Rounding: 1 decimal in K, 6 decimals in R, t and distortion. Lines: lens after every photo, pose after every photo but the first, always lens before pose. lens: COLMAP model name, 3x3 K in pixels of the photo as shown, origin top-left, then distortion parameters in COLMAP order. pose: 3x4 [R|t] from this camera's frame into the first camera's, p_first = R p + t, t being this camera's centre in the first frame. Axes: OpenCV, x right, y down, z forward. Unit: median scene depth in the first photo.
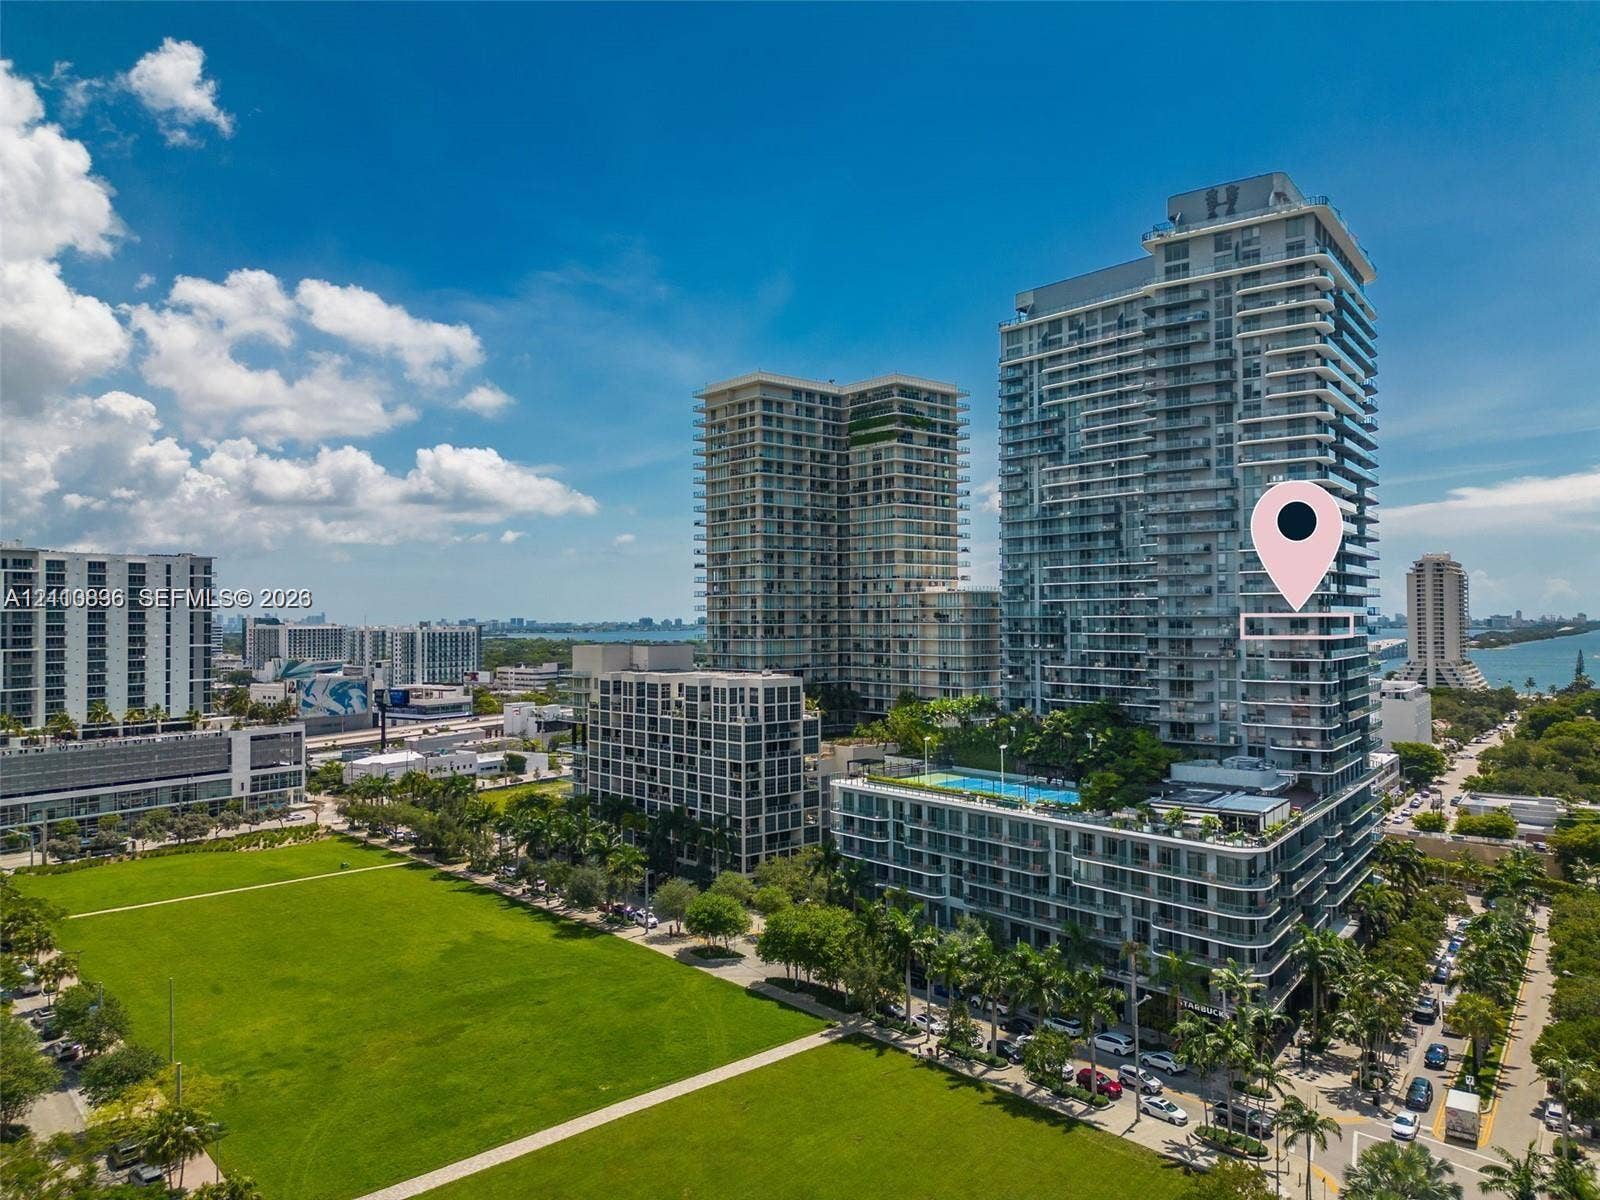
lens RADIAL K [[1135.2, 0, 800.0], [0, 1135.2, 600.0], [0, 0, 1]] dist [-0.000692, -0.001101]
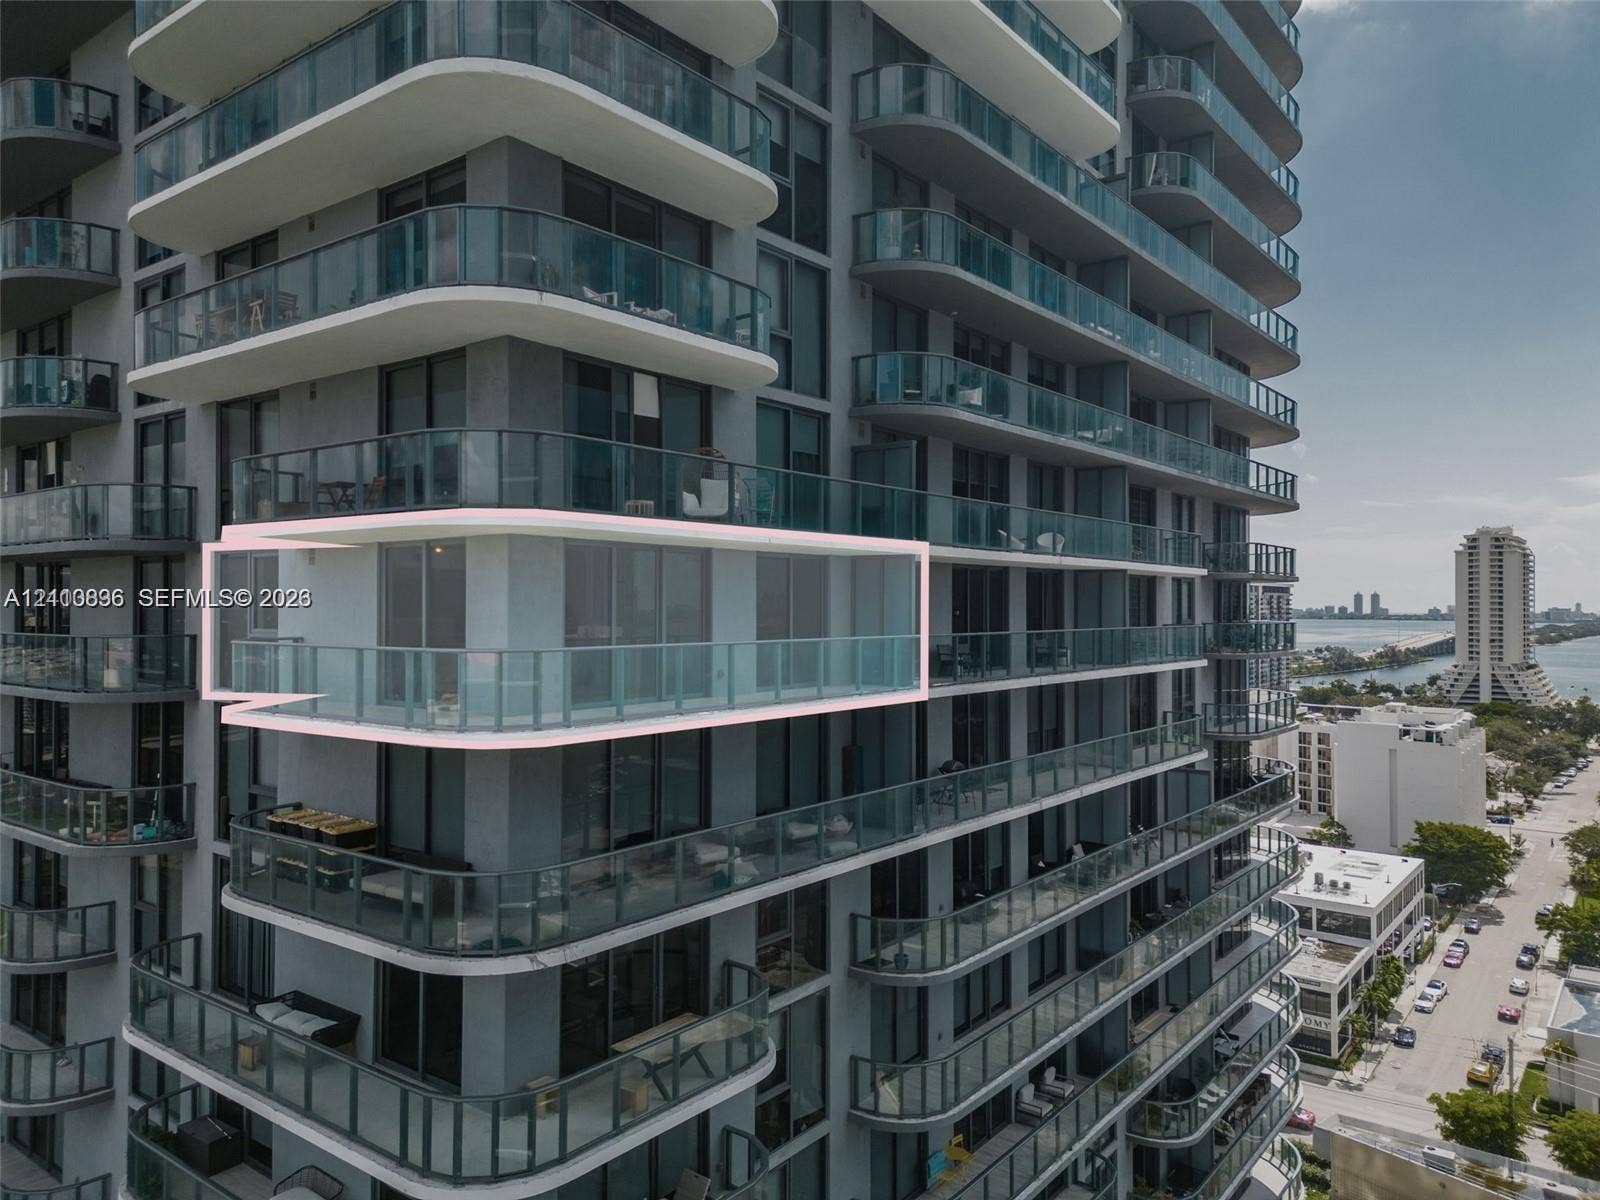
lens RADIAL K [[1135.2, 0, 800.0], [0, 1135.2, 600.0], [0, 0, 1]] dist [-0.000692, -0.001101]
pose [[0.999316, 0.010068, -0.035584, 0.113675], [-0.009607, 0.999868, 0.013093, 0.004137], [0.035711, -0.012742, 0.999281, 0.206254]]
